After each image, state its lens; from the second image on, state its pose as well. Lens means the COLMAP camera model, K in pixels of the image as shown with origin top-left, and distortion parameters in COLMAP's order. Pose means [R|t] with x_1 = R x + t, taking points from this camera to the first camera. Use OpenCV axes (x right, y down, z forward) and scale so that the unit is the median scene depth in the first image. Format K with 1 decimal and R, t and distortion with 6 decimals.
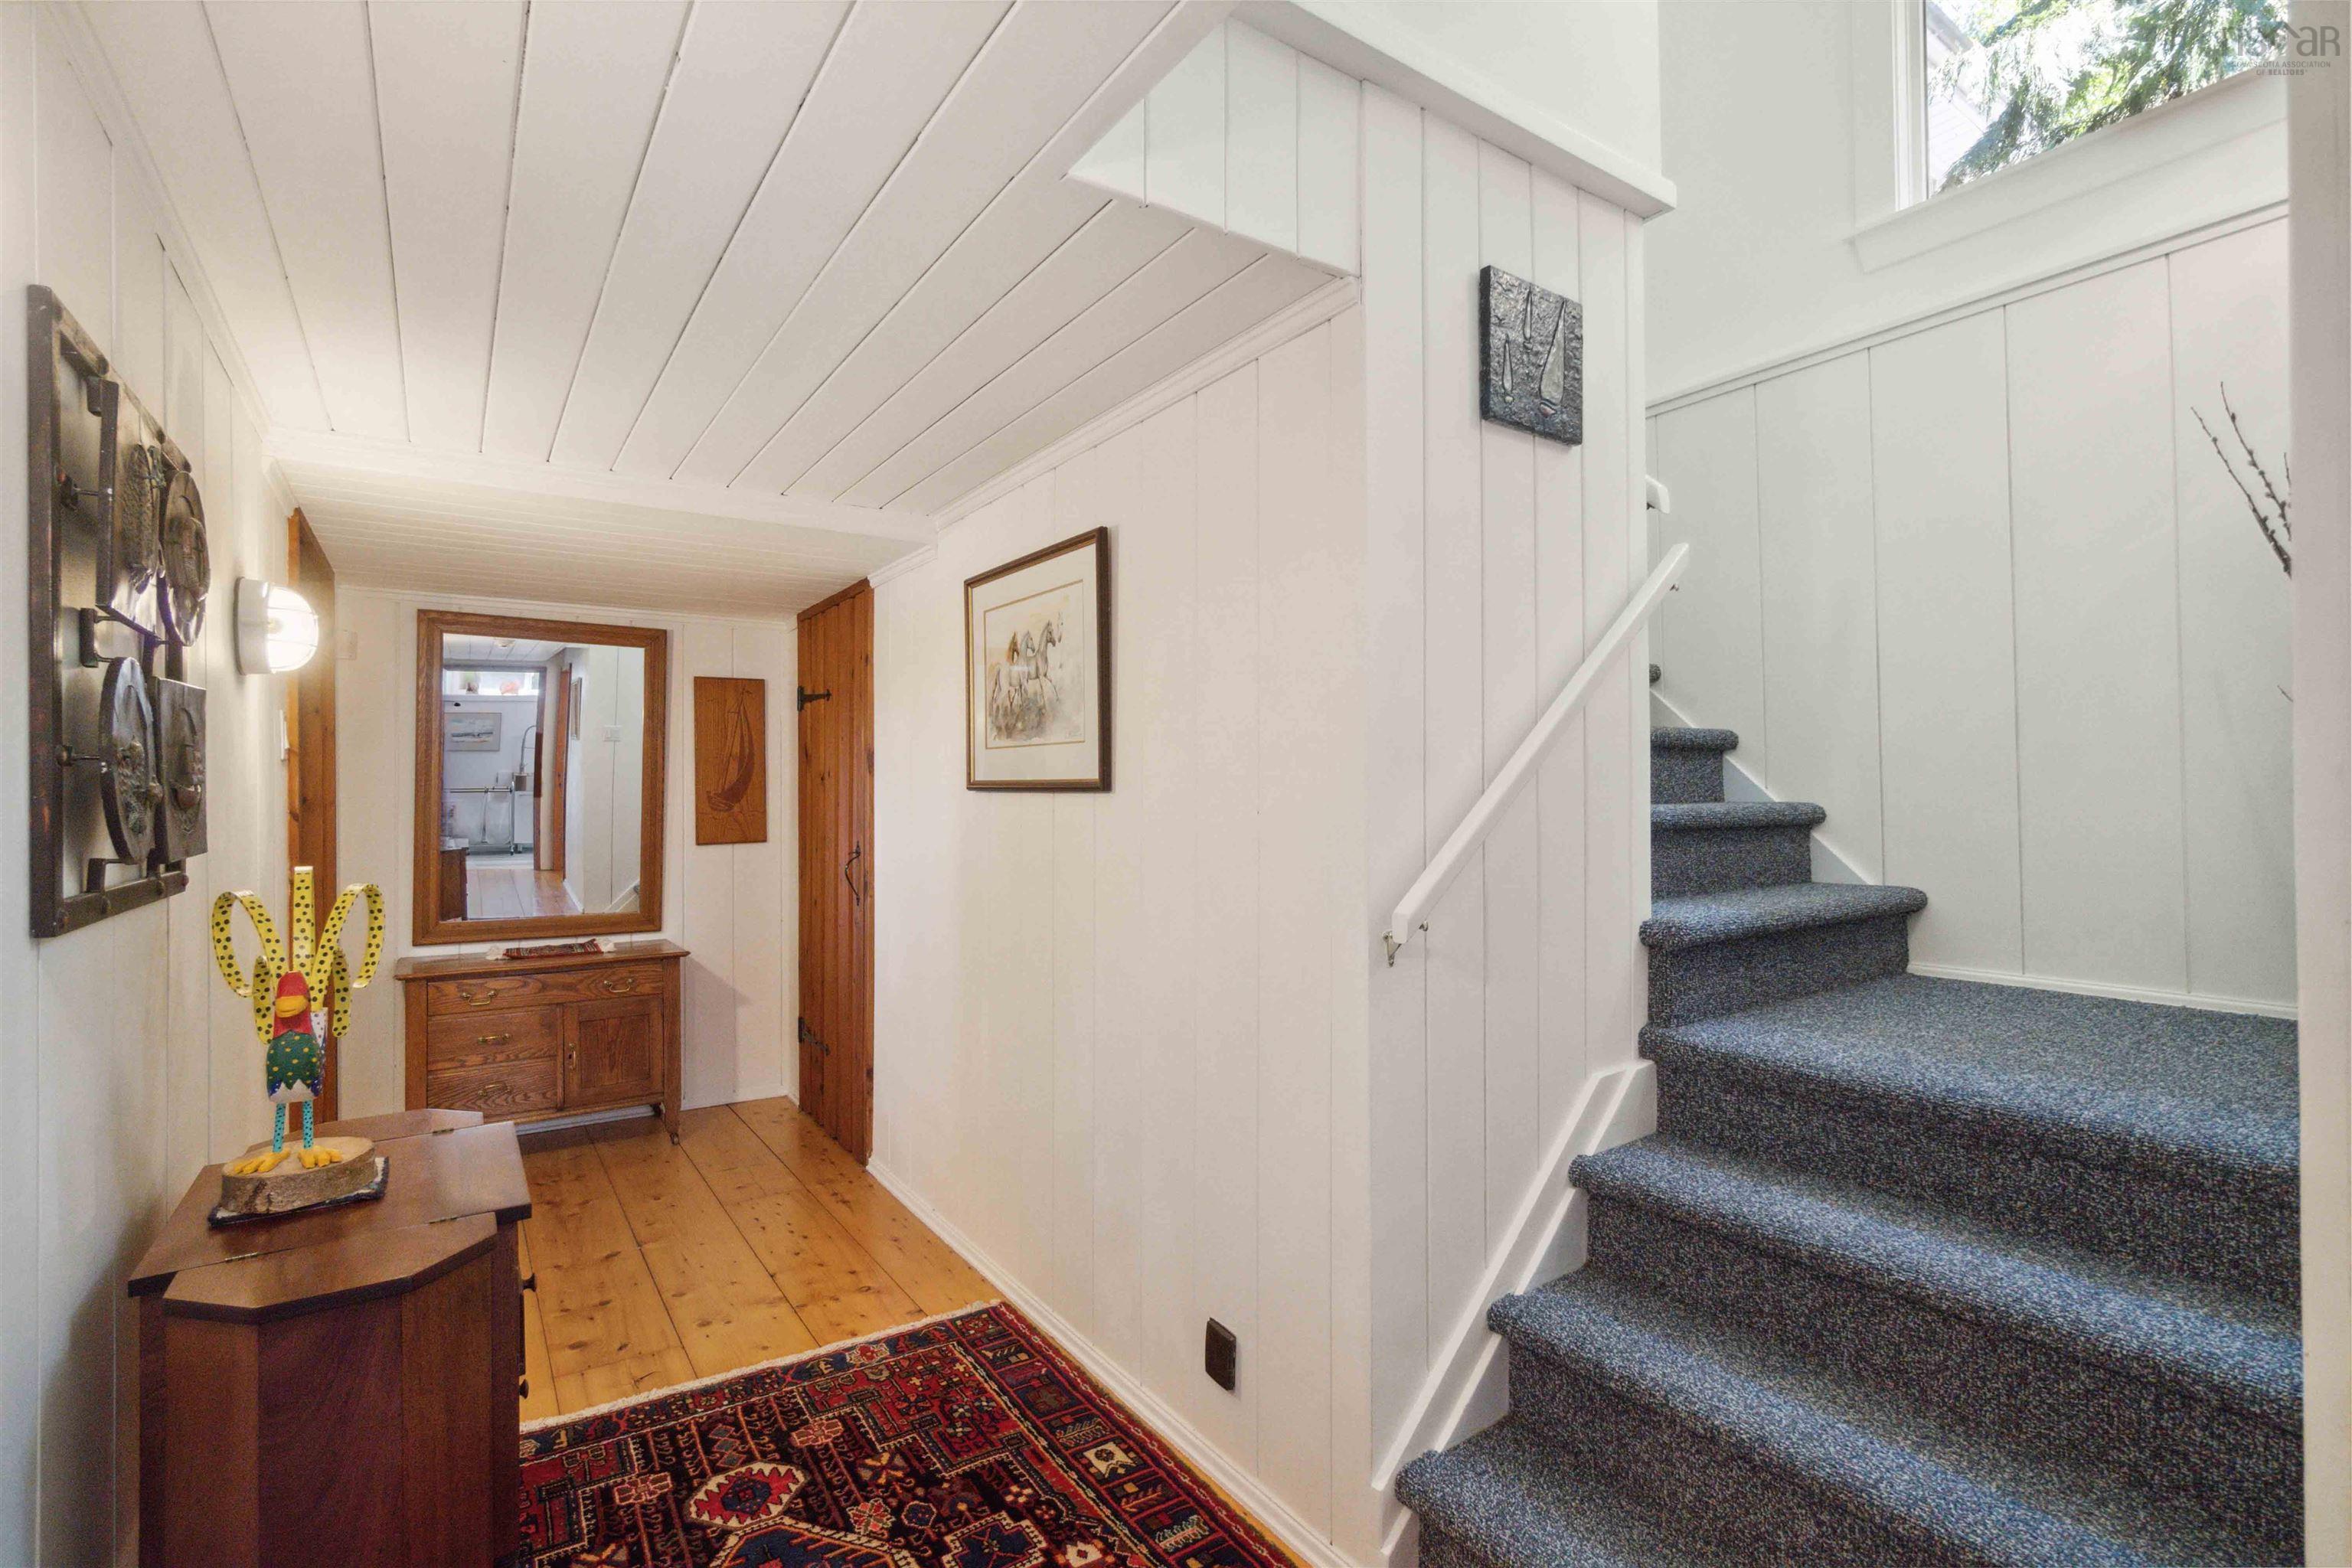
lens RADIAL K [[1078.3, 0, 1164.6], [0, 1078.3, 787.2], [0, 0, 1]] dist [-0.008361, 0.000251]
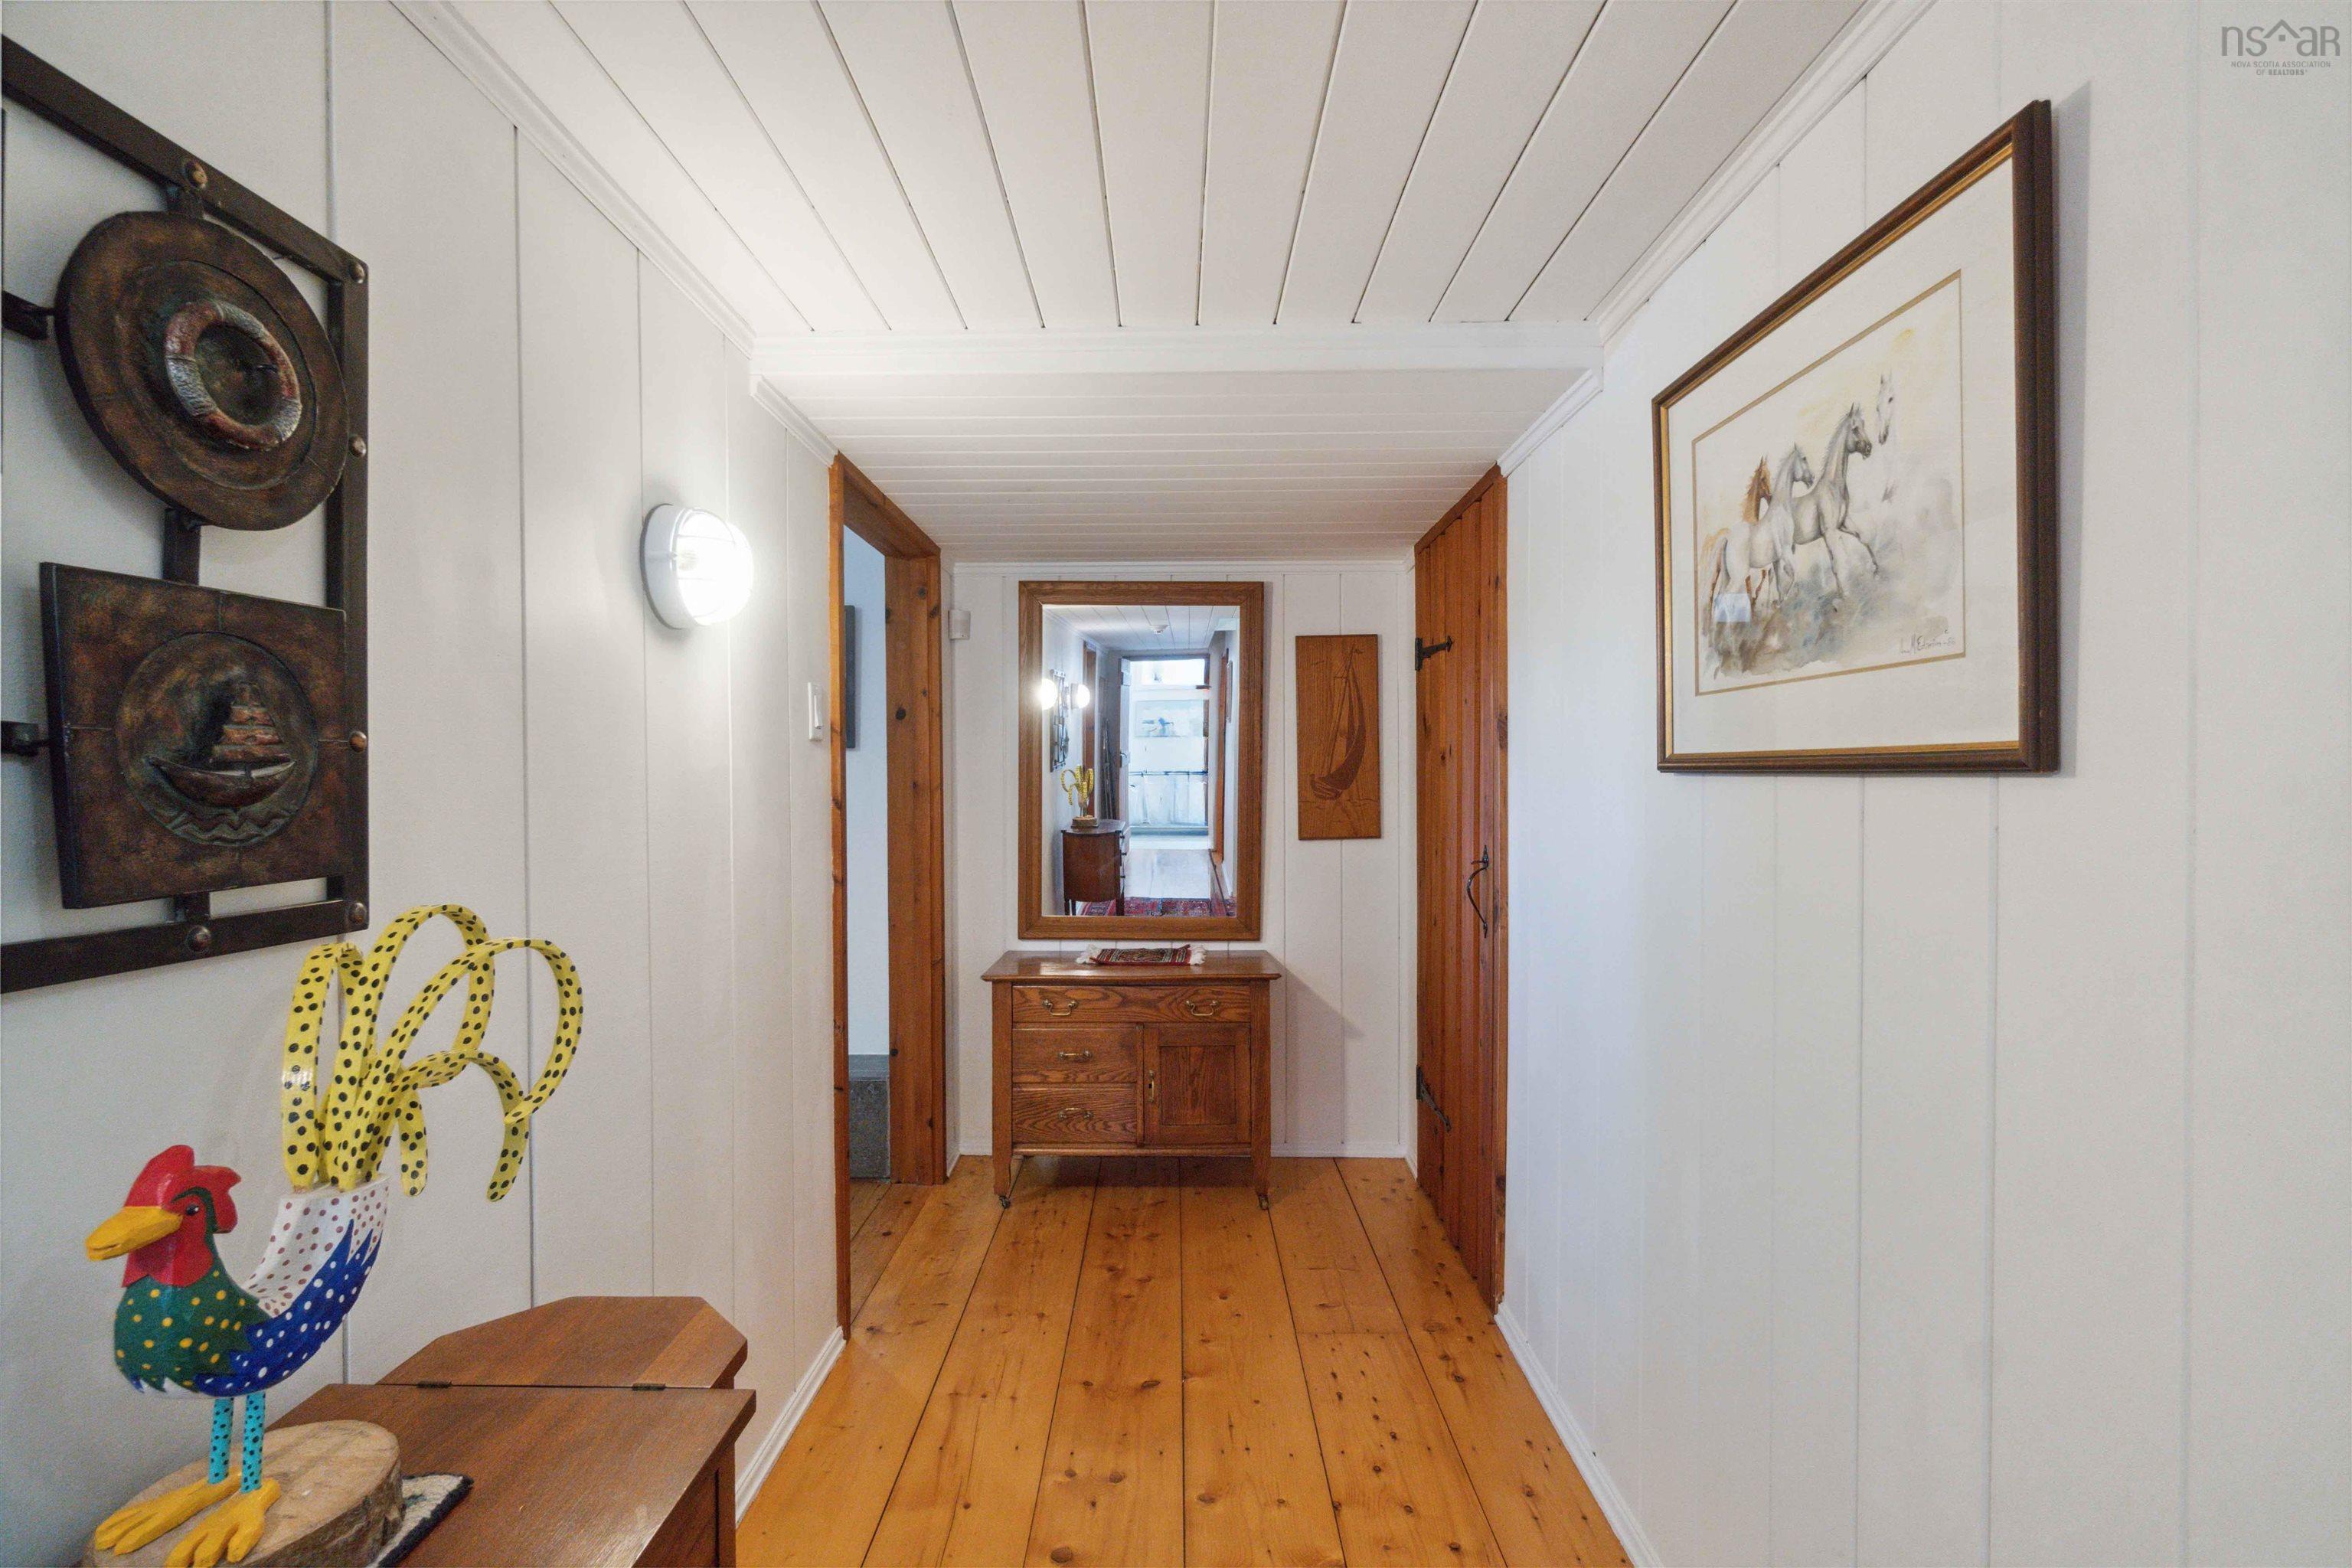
lens RADIAL K [[1078.3, 0, 1164.6], [0, 1078.3, 787.2], [0, 0, 1]] dist [-0.008361, 0.000251]
pose [[0.824711, 0.004202, -0.565538, -0.060364], [0.004359, 0.999895, 0.013785, 0.001555], [0.565537, -0.013834, 0.824607, 0.302442]]
